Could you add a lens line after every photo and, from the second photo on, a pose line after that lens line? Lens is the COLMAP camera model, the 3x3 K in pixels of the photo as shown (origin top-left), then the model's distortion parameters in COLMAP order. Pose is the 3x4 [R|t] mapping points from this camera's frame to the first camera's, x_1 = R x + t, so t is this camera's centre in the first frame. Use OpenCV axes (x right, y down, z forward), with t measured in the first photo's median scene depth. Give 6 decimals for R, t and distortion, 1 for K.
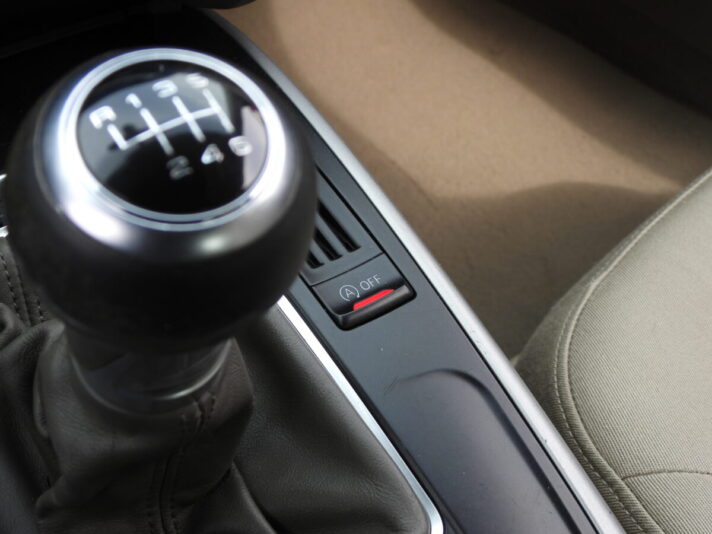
lens RADIAL K [[1085.6, 0, 356.0], [0, 1085.6, 267.0], [0, 0, 1]] dist [0.008660, 0.003030]
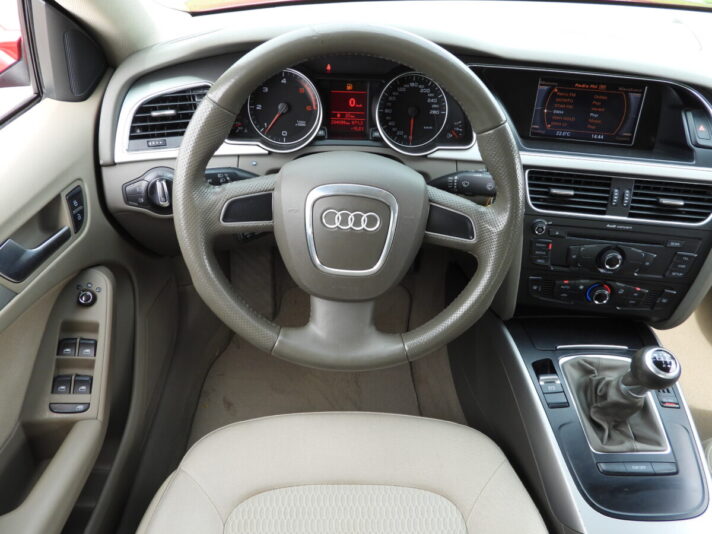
lens RADIAL K [[514.6, 0, 356.0], [0, 514.6, 267.0], [0, 0, 1]] dist [-0.003249, -0.001730]
pose [[0.798224, 0.341257, -0.496369, -0.174786], [-0.428382, 0.900921, -0.069503, 0.243428], [0.423471, 0.268114, 0.865325, -1.690284]]
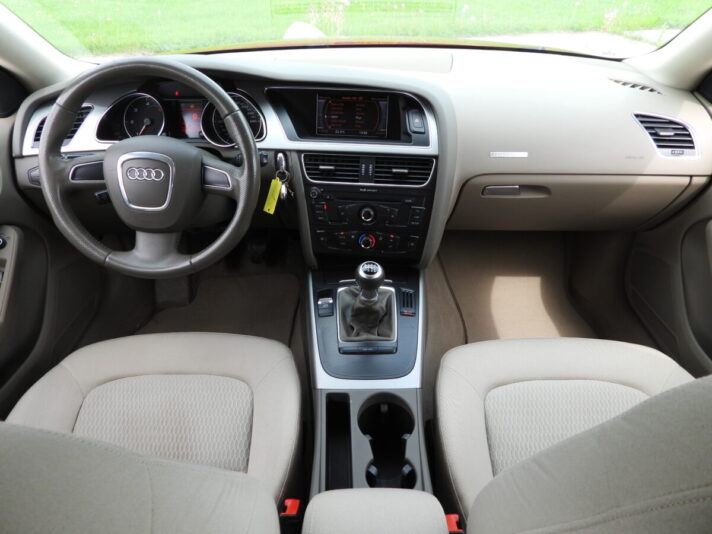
lens RADIAL K [[514.6, 0, 356.0], [0, 514.6, 267.0], [0, 0, 1]] dist [-0.003249, -0.001730]
pose [[0.781328, 0.264238, -0.565424, 1.484447], [-0.412560, 0.898459, -0.150219, 0.385993], [0.468317, 0.350642, 0.811005, -1.788686]]
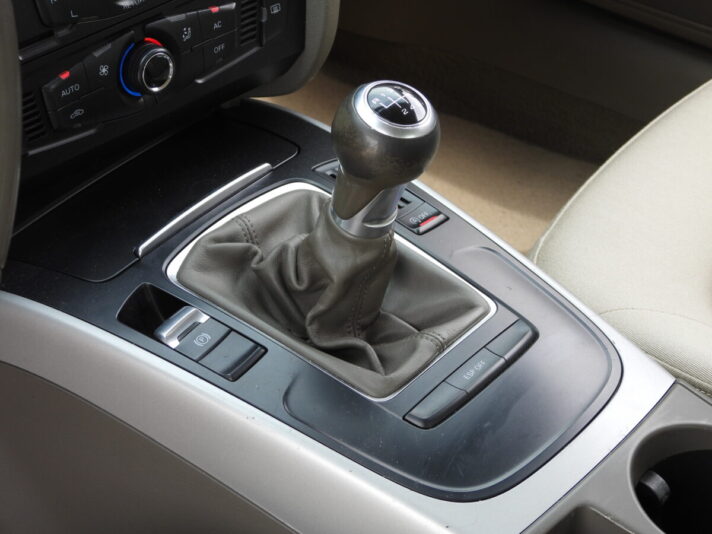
lens RADIAL K [[2133.1, 0, 356.0], [0, 2133.1, 267.0], [0, 0, 1]] dist [-0.142912, 0.318150]
pose [[0.970835, -0.183484, 0.154314, -0.693017], [0.208732, 0.963514, -0.167544, 0.702781], [-0.117942, 0.194868, 0.973713, -2.558765]]
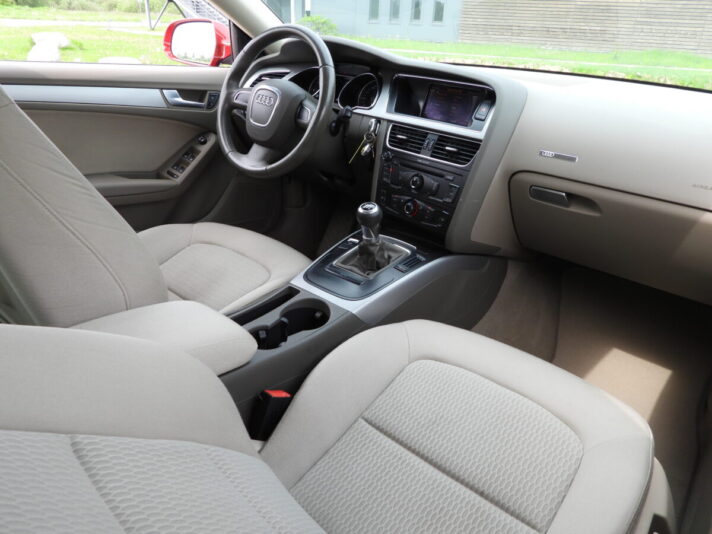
lens RADIAL K [[514.6, 0, 356.0], [0, 514.6, 267.0], [0, 0, 1]] dist [-0.003249, -0.001730]
pose [[0.193053, 0.344743, -0.918631, 3.080269], [-0.753855, 0.651385, 0.086027, -0.045350], [0.628040, 0.675907, 0.385638, -0.467777]]
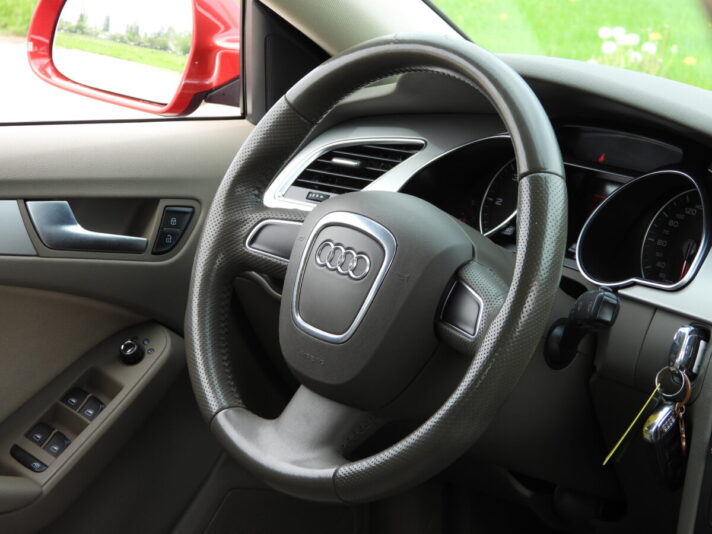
lens RADIAL K [[2133.1, 0, 356.0], [0, 2133.1, 267.0], [0, 0, 1]] dist [-0.142912, 0.318150]
pose [[0.050038, 0.136629, -0.989358, 4.038942], [-0.773003, 0.632564, 0.048260, -0.272648], [0.632426, 0.762362, 0.137267, -0.930710]]
